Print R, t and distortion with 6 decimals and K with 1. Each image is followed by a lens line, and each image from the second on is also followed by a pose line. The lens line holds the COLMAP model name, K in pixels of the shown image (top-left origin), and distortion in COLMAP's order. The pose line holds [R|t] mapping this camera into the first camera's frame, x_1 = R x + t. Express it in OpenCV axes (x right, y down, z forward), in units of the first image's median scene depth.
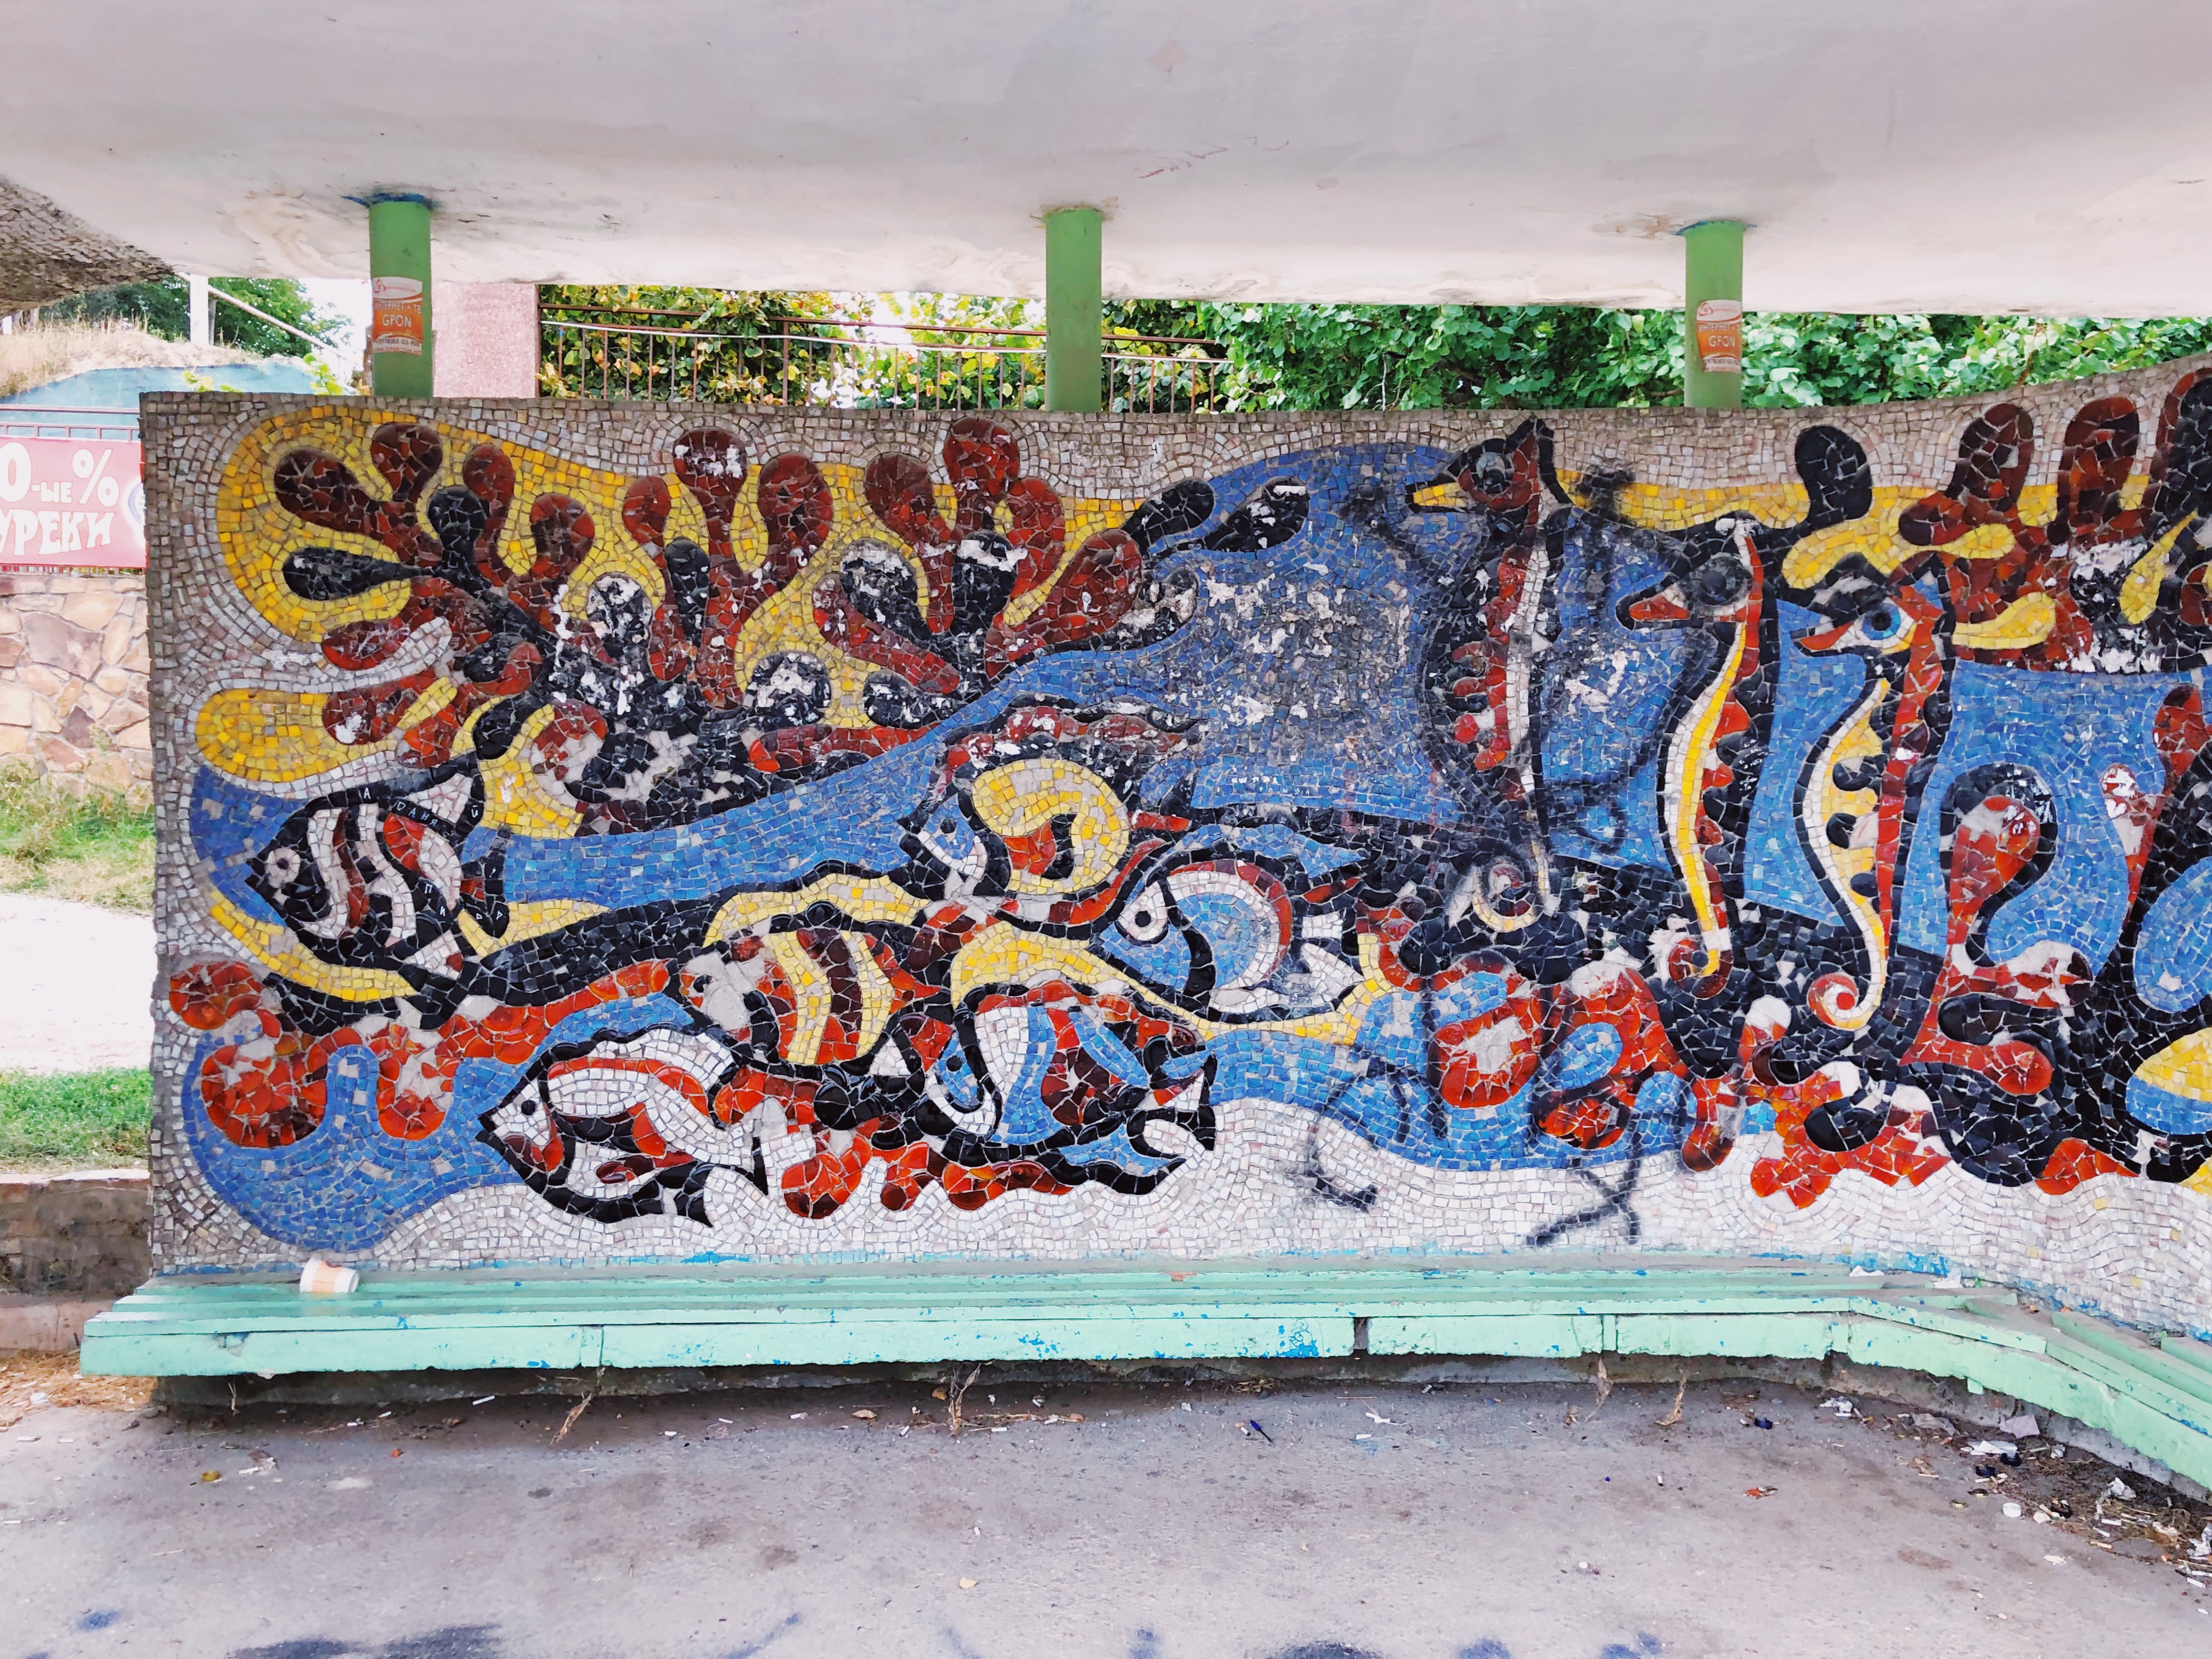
lens RADIAL K [[1838.8, 0, 1119.0], [0, 1838.8, 832.1], [0, 0, 1]] dist [0.058940, -0.069221]
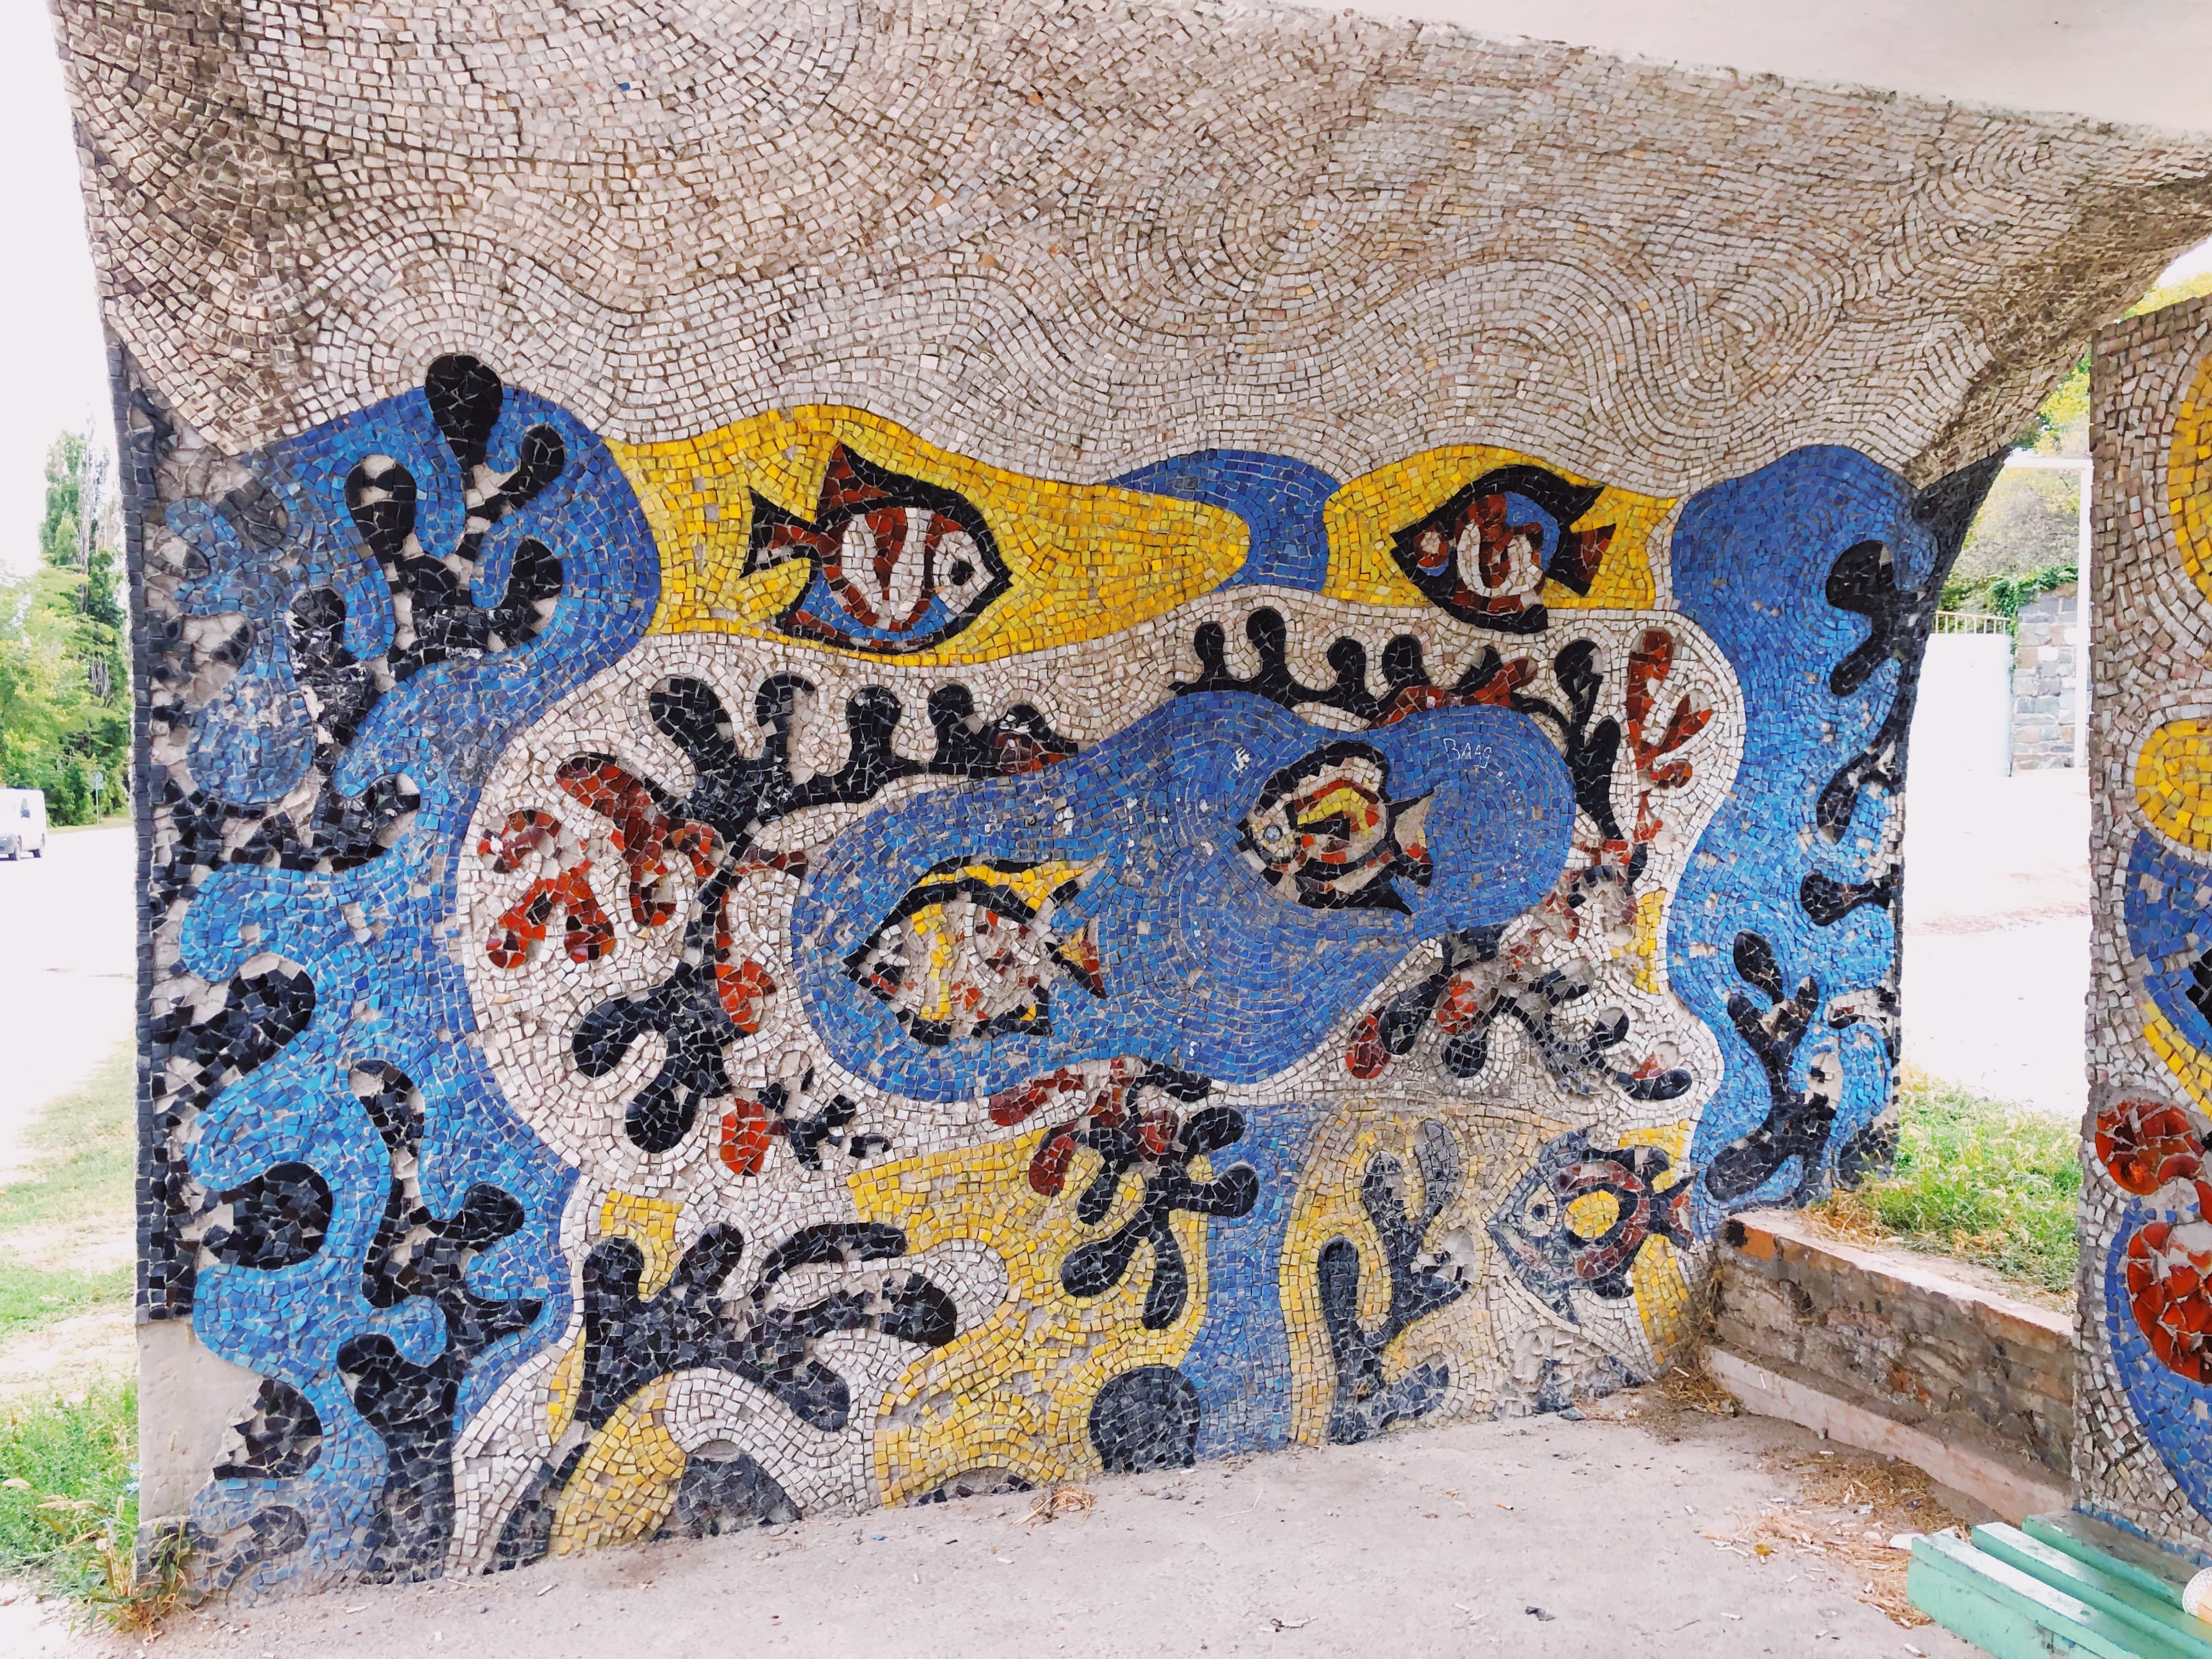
lens RADIAL K [[1838.8, 0, 1136.7], [0, 1838.8, 844.0], [0, 0, 1]] dist [0.058940, -0.069221]
pose [[0.262307, 0.023287, -0.964703, 0.099290], [-0.029319, 0.999440, 0.016153, -0.029338], [0.964539, 0.024047, 0.262843, 0.425725]]
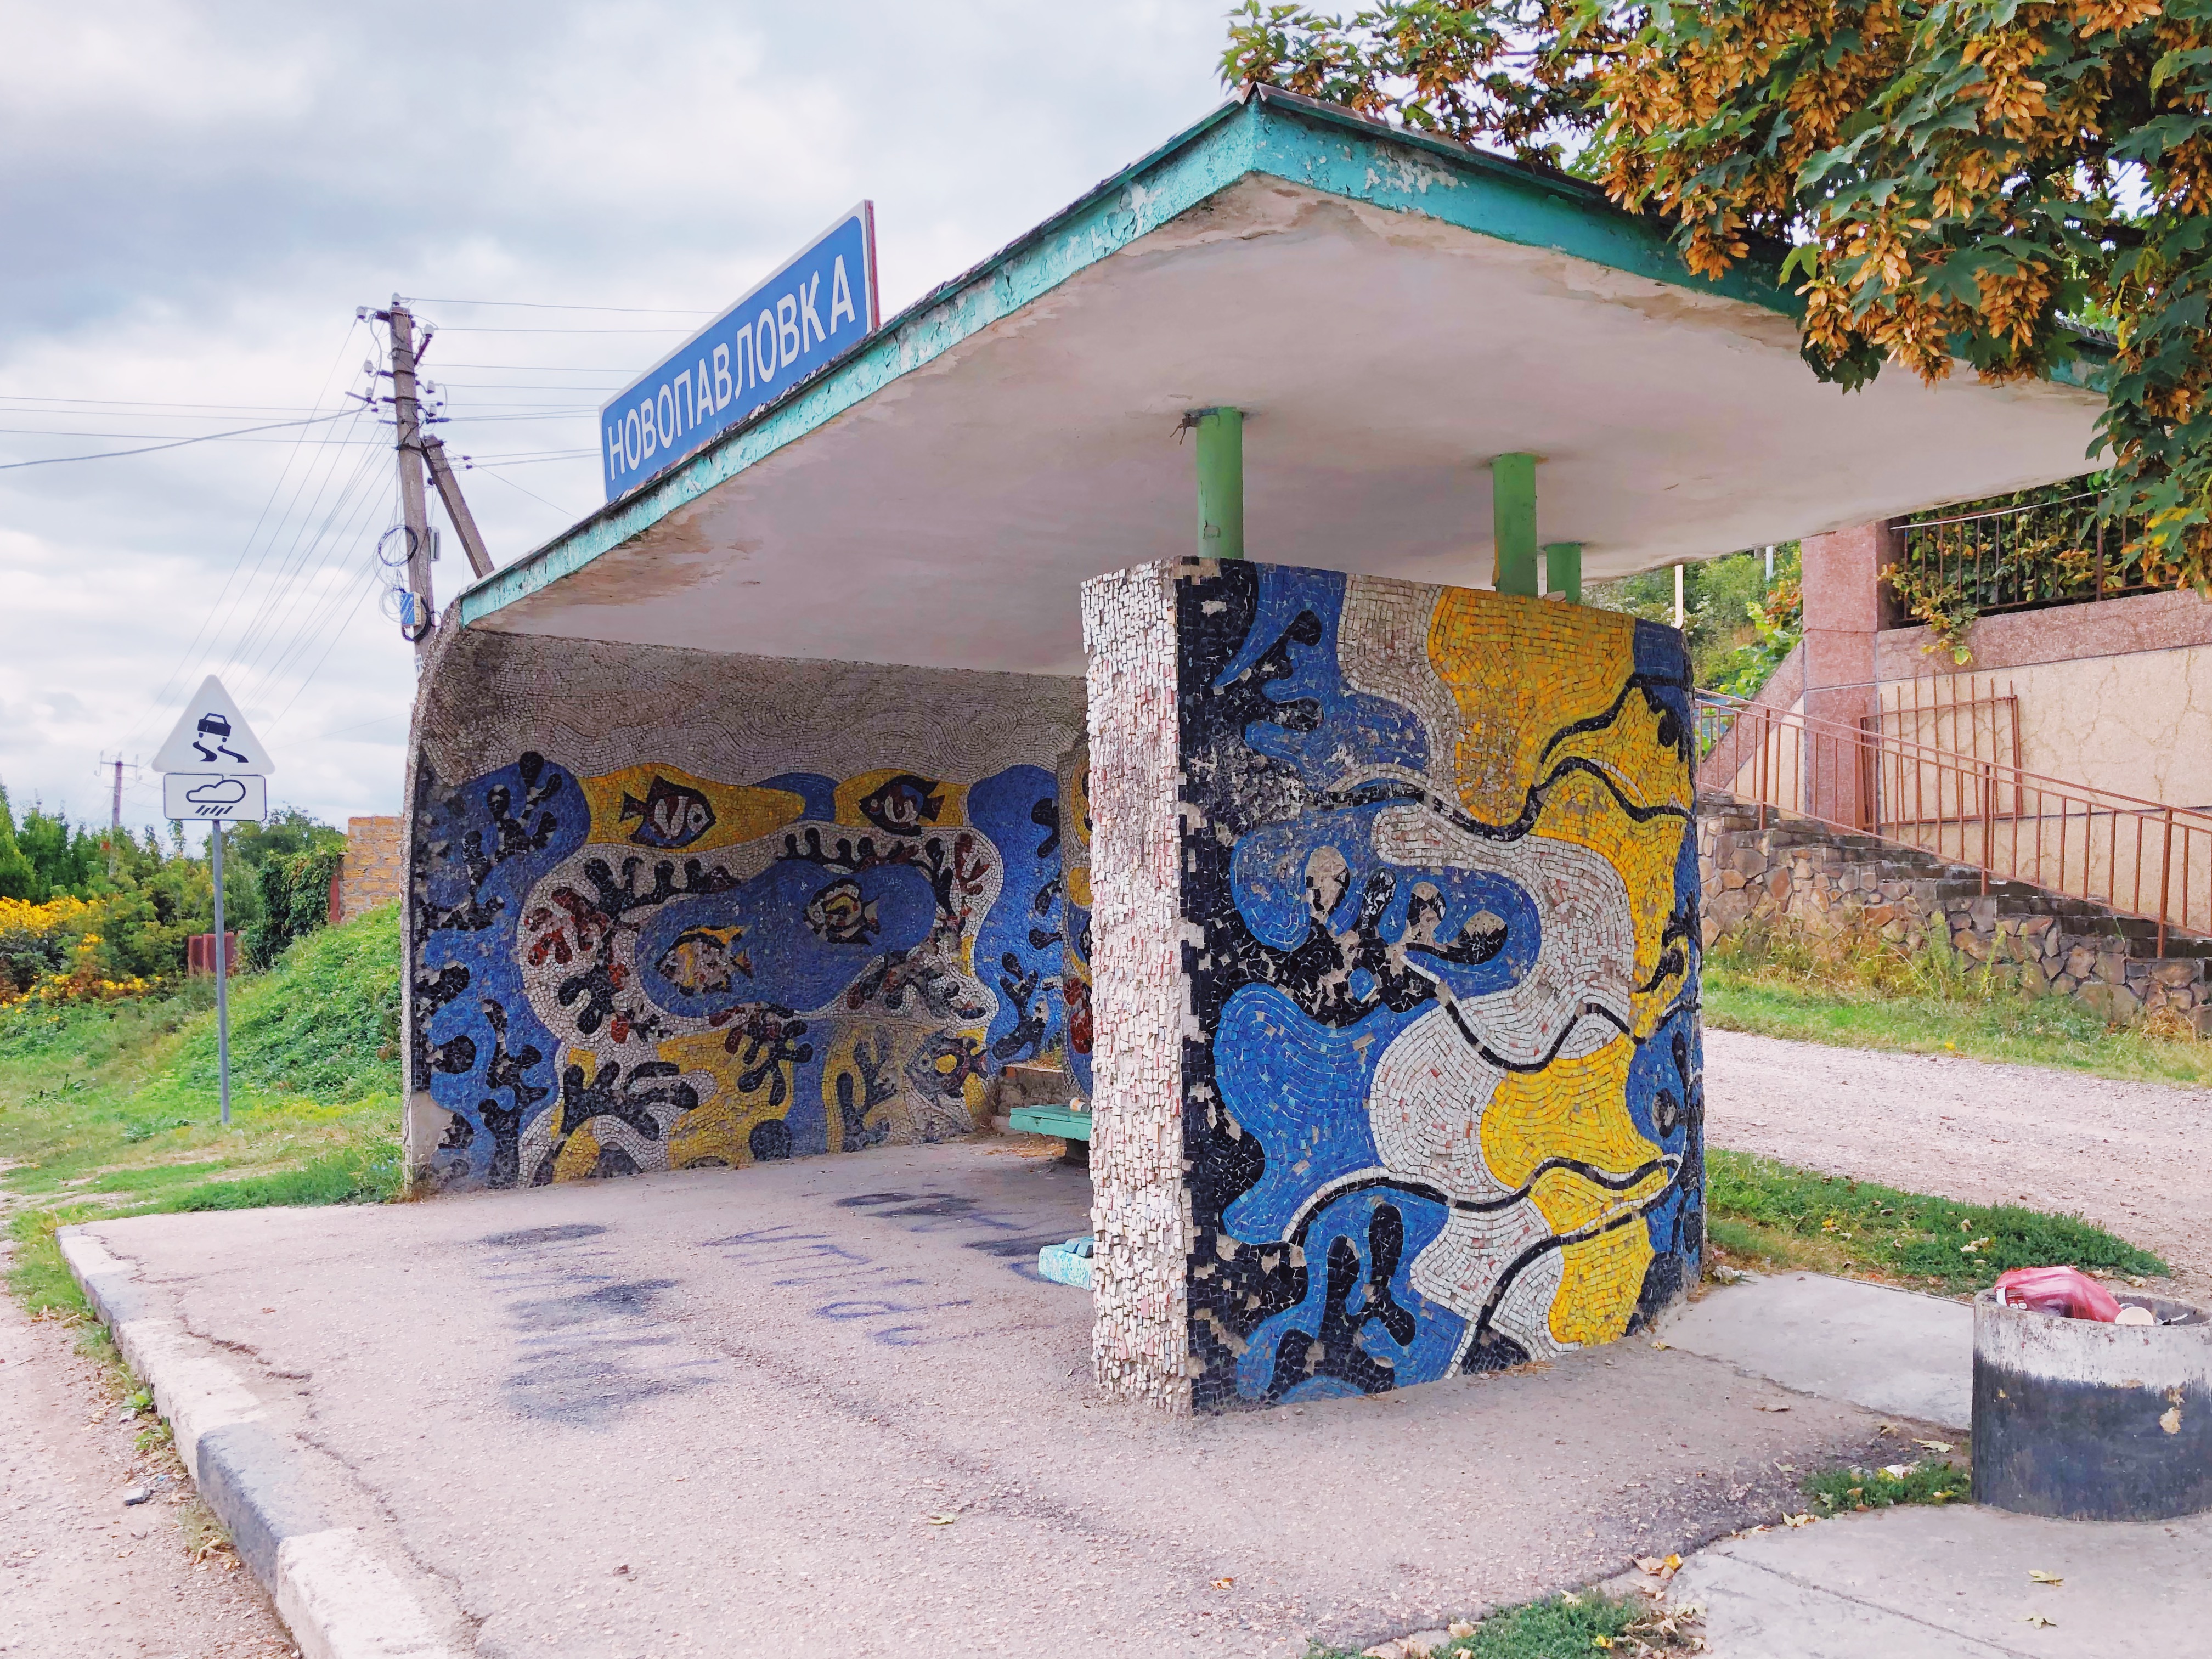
lens RADIAL K [[1838.8, 0, 1093.5], [0, 1838.8, 901.3], [0, 0, 1]] dist [0.058940, -0.069221]
pose [[0.473574, -0.018939, -0.880550, 1.655539], [-0.008001, 0.999635, -0.025803, 0.025294], [0.880718, 0.019264, 0.473250, -0.135705]]
